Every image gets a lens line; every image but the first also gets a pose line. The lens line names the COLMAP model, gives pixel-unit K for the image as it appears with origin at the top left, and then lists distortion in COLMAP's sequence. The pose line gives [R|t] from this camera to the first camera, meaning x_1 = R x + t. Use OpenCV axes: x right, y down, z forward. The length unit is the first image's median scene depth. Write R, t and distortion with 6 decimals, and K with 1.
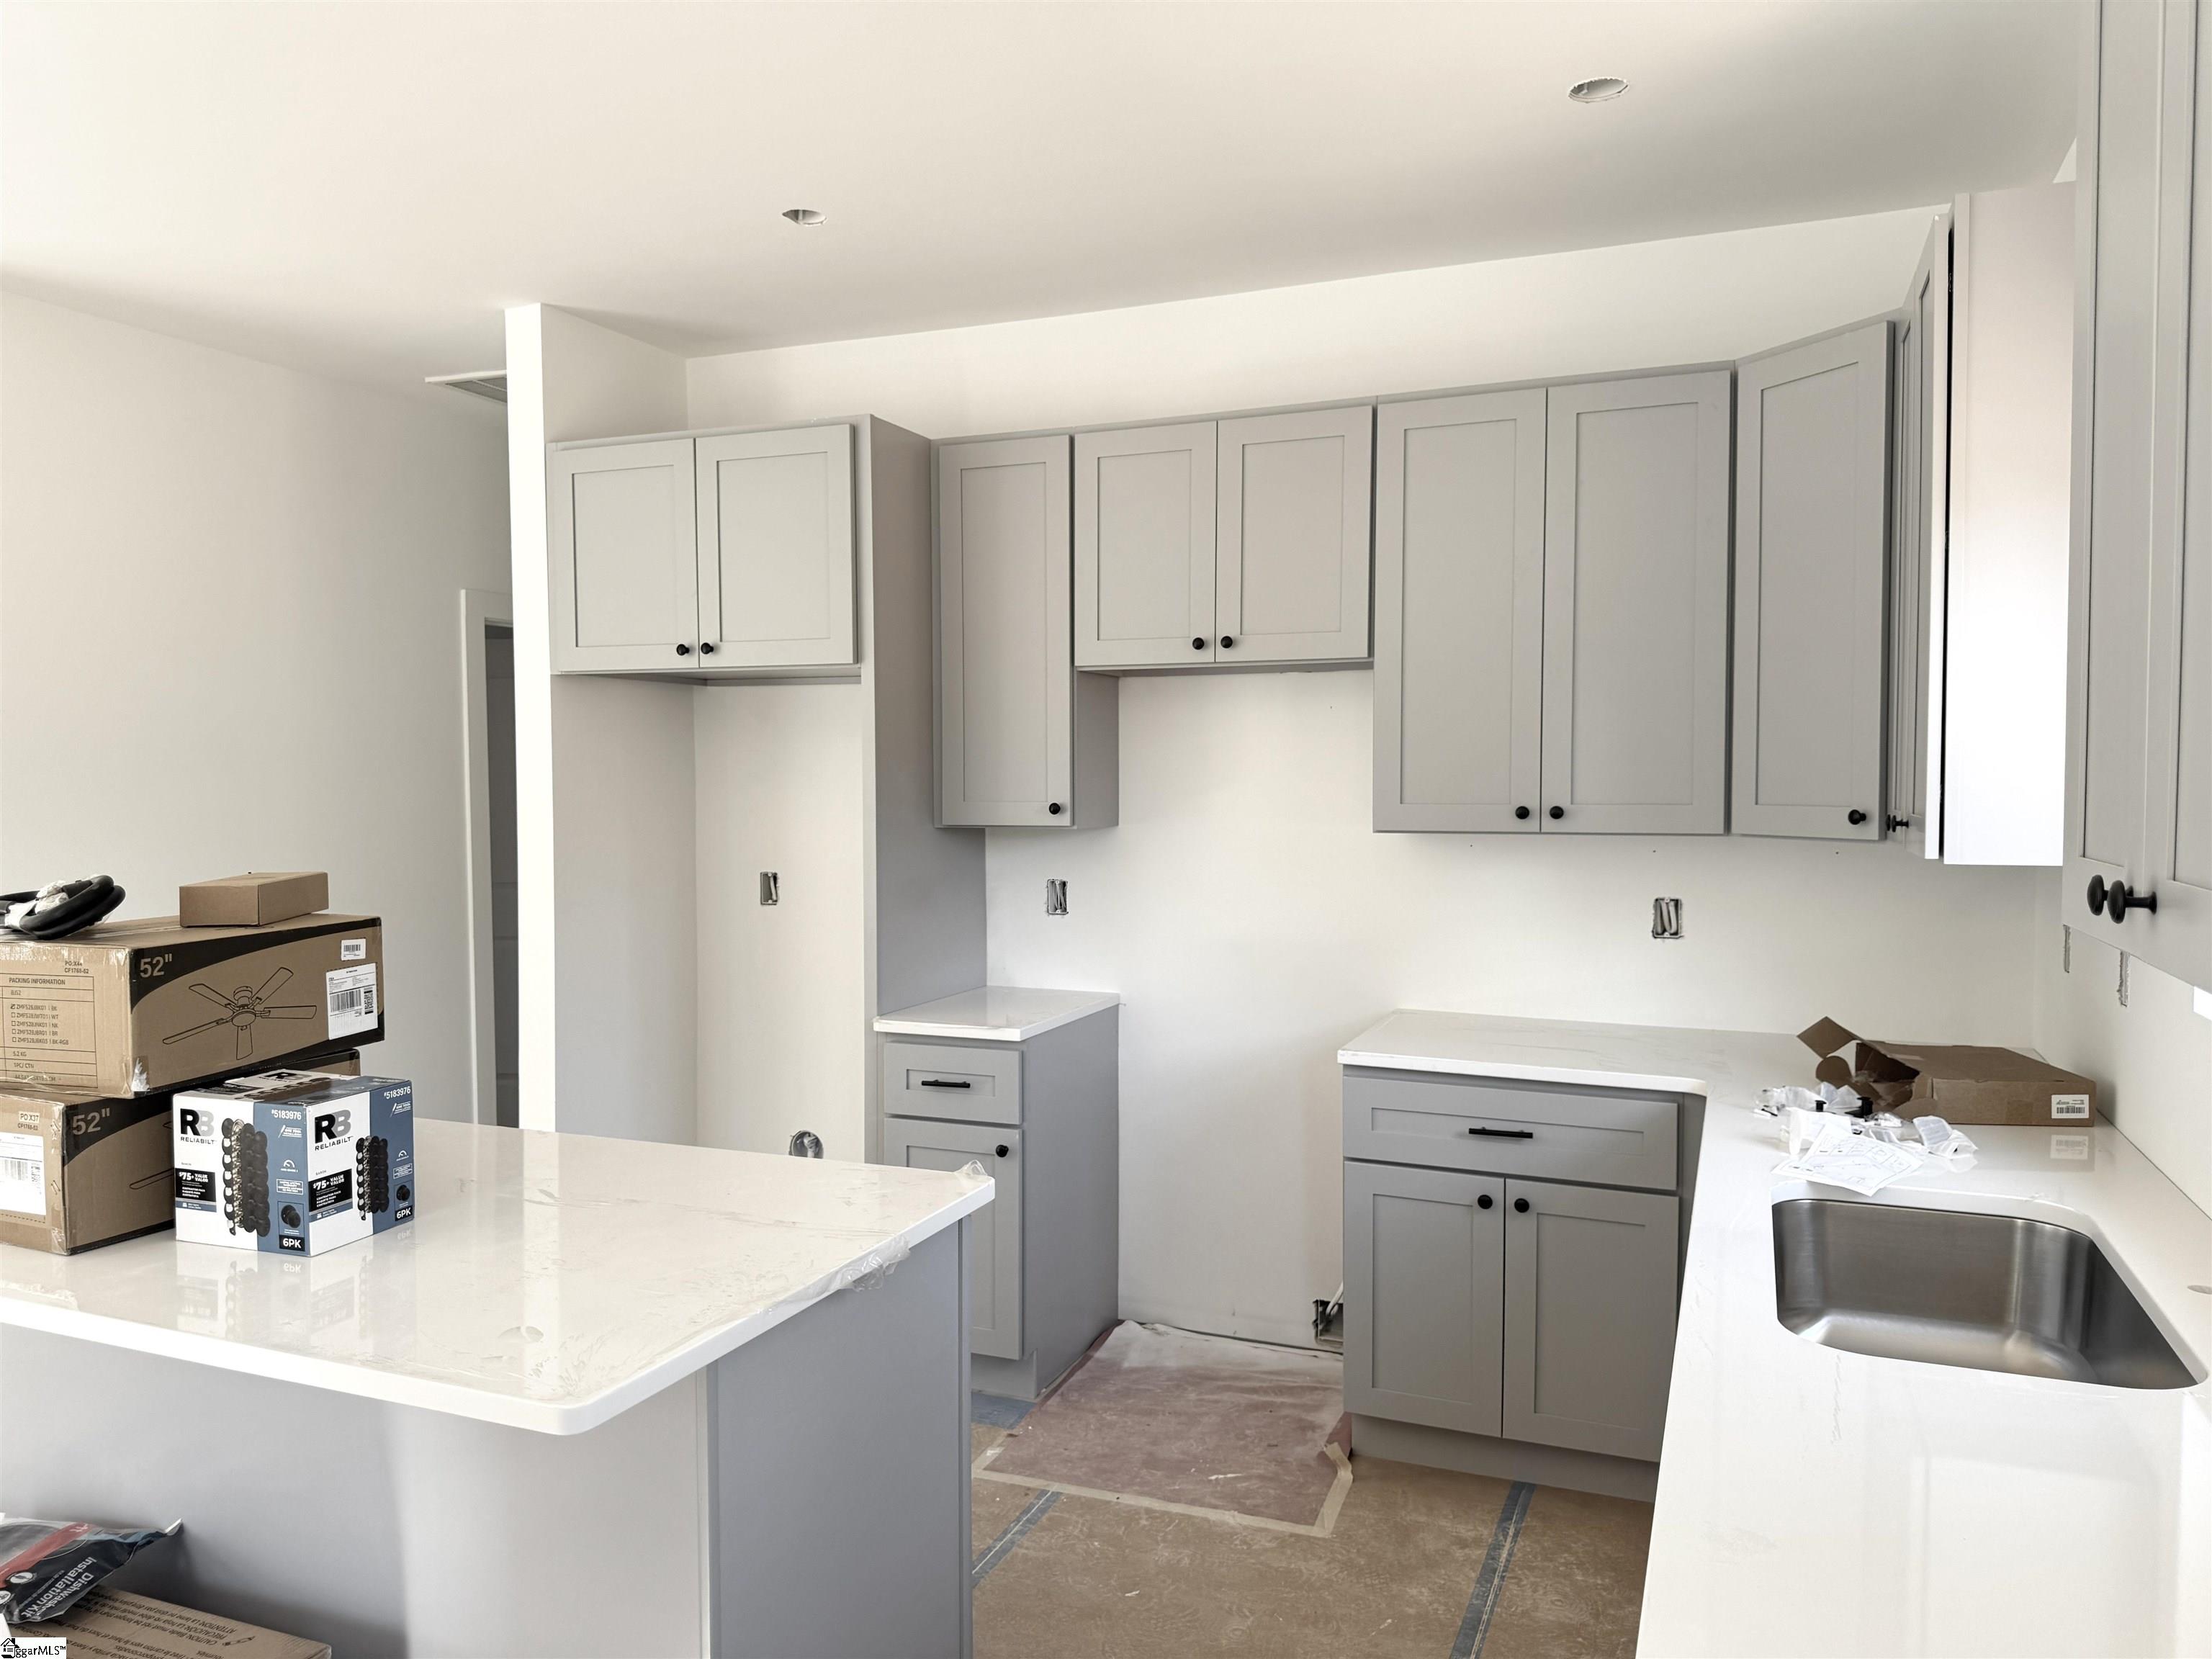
lens RADIAL K [[1555.9, 0, 1118.5], [0, 1555.9, 834.4], [0, 0, 1]] dist [0.041529, -0.044038]
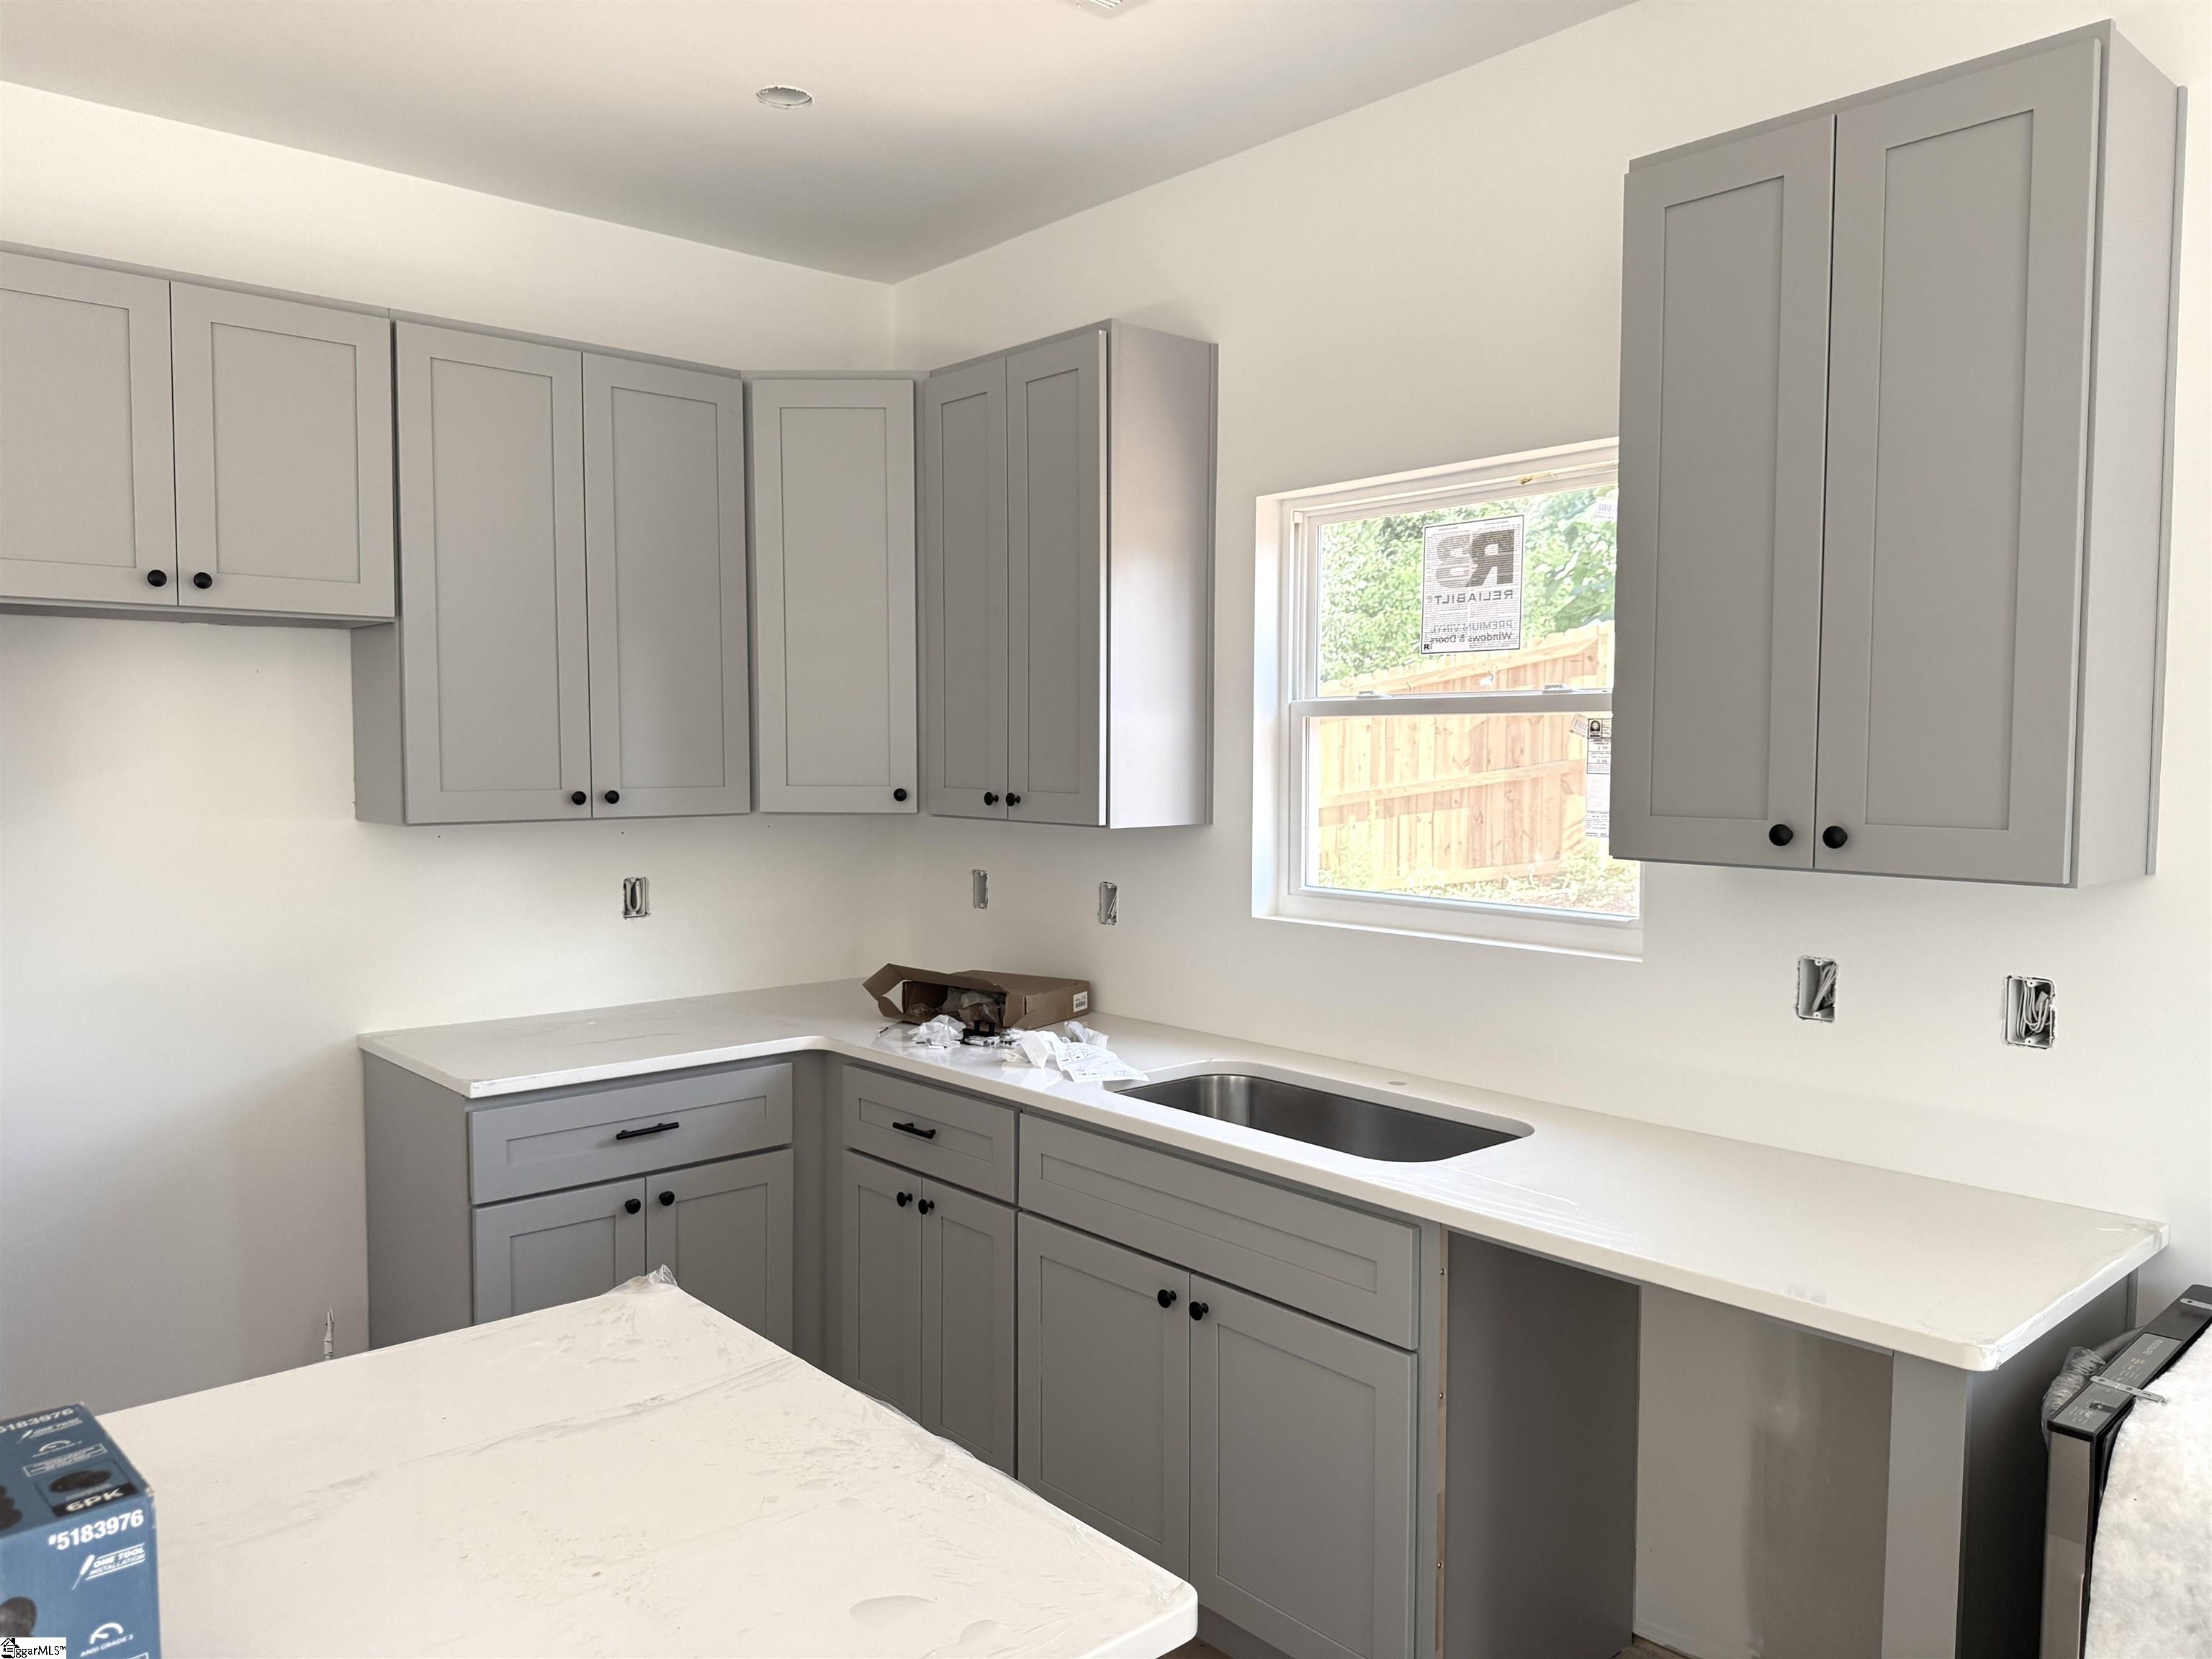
lens RADIAL K [[1555.9, 0, 1102.7], [0, 1555.9, 828.4], [0, 0, 1]] dist [0.041529, -0.044038]
pose [[0.437295, -0.045958, 0.898143, -0.458236], [0.030047, 0.998882, 0.036483, -0.020547], [-0.898816, 0.011033, 0.438188, 0.299881]]
